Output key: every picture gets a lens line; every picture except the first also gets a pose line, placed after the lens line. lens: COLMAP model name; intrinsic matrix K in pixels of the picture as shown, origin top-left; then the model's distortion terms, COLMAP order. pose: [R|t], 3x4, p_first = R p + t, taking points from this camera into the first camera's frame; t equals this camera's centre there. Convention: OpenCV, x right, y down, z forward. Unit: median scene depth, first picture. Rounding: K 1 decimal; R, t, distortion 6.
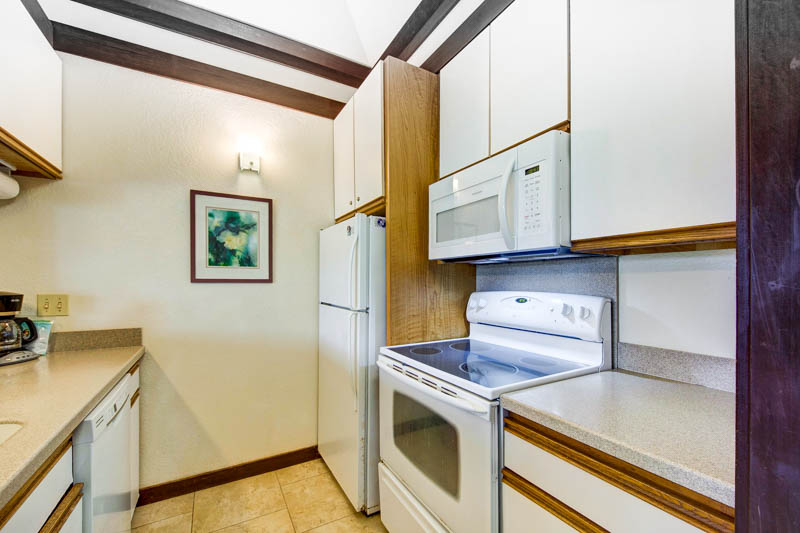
lens RADIAL K [[322.4, 0, 398.8], [0, 322.4, 283.8], [0, 0, 1]] dist [-0.002732, -0.000209]
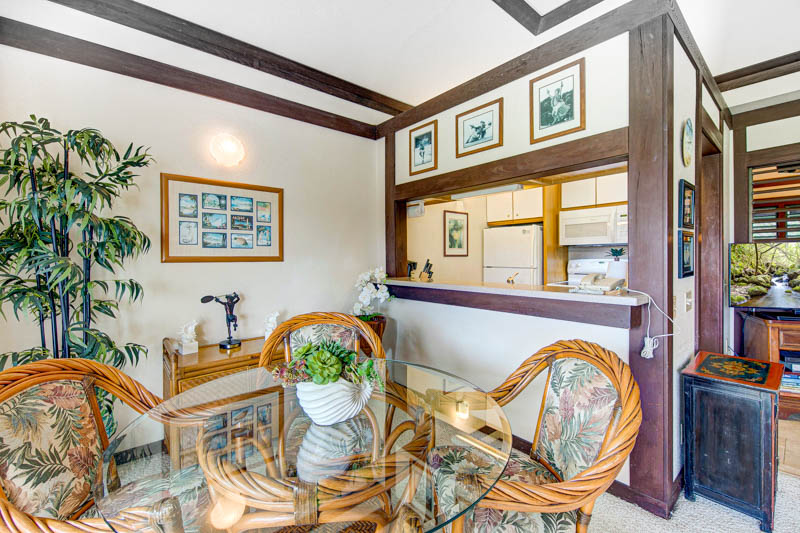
lens RADIAL K [[337.7, 0, 392.9], [0, 337.7, 259.8], [0, 0, 1]] dist [0.000255, -0.002136]
pose [[0.982469, -0.011538, 0.186071, -1.353396], [0.011323, 0.999933, 0.002221, 0.007654], [-0.186084, -0.000075, 0.982534, -0.997683]]
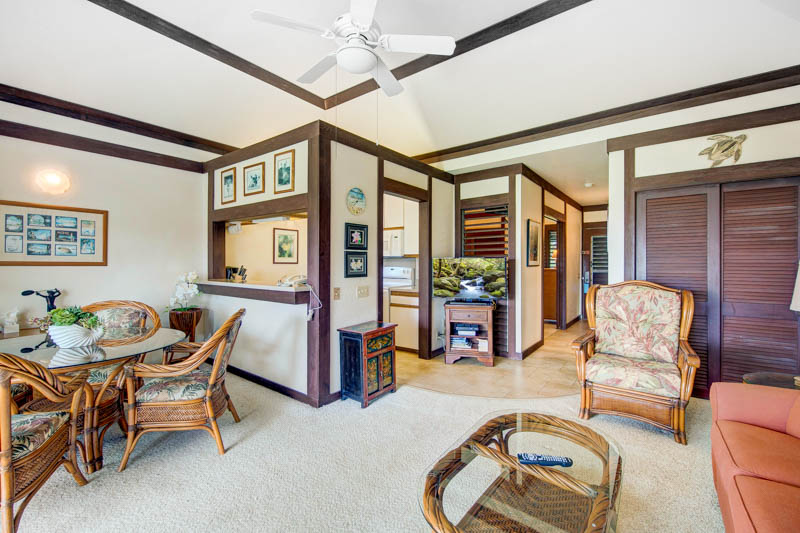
lens RADIAL K [[337.7, 0, 397.9], [0, 337.7, 263.6], [0, 0, 1]] dist [0.000255, -0.002136]
pose [[0.915508, 0.002915, 0.402289, -0.821625], [-0.001363, 0.999990, -0.004142, 0.005101], [-0.402297, 0.003244, 0.915503, -1.869651]]
